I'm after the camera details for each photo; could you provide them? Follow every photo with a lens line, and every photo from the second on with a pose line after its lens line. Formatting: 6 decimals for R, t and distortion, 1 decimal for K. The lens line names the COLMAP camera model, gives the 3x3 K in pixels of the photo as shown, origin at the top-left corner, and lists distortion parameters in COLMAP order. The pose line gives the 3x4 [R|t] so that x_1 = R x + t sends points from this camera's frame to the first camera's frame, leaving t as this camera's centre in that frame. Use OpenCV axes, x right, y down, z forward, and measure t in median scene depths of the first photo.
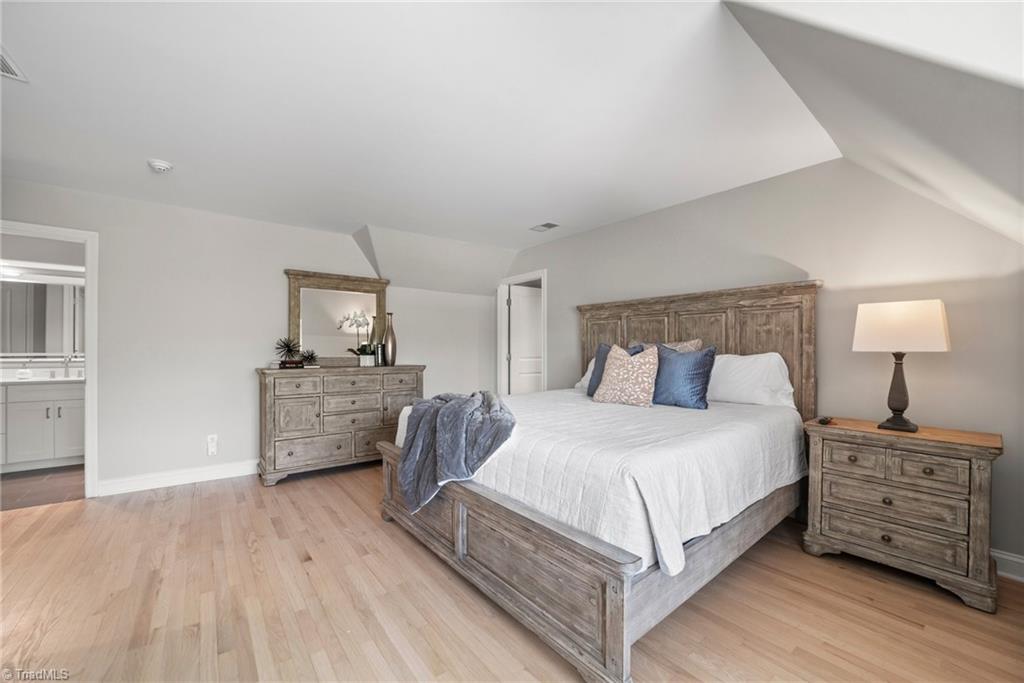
lens RADIAL K [[394.1, 0, 511.0], [0, 394.1, 350.9], [0, 0, 1]] dist [-0.003709, -0.000882]
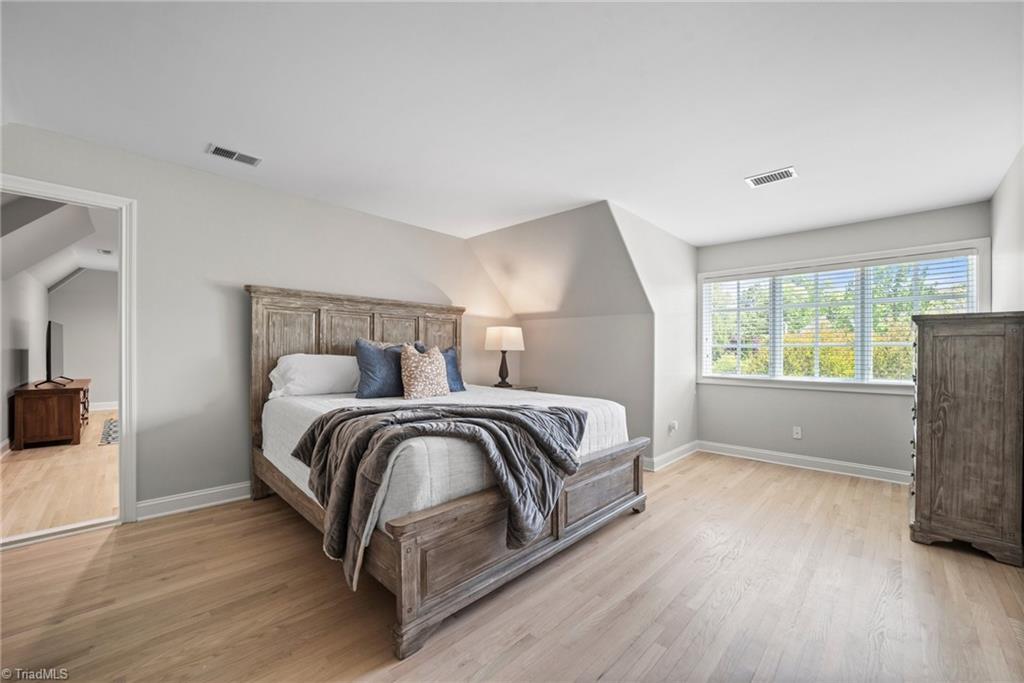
lens RADIAL K [[394.1, 0, 510.4], [0, 394.1, 346.8], [0, 0, 1]] dist [-0.003709, -0.000882]
pose [[-0.110117, 0.004736, 0.993907, -0.861951], [-0.007698, 0.999955, -0.005618, -0.002992], [-0.993889, -0.008270, -0.110076, 0.897738]]
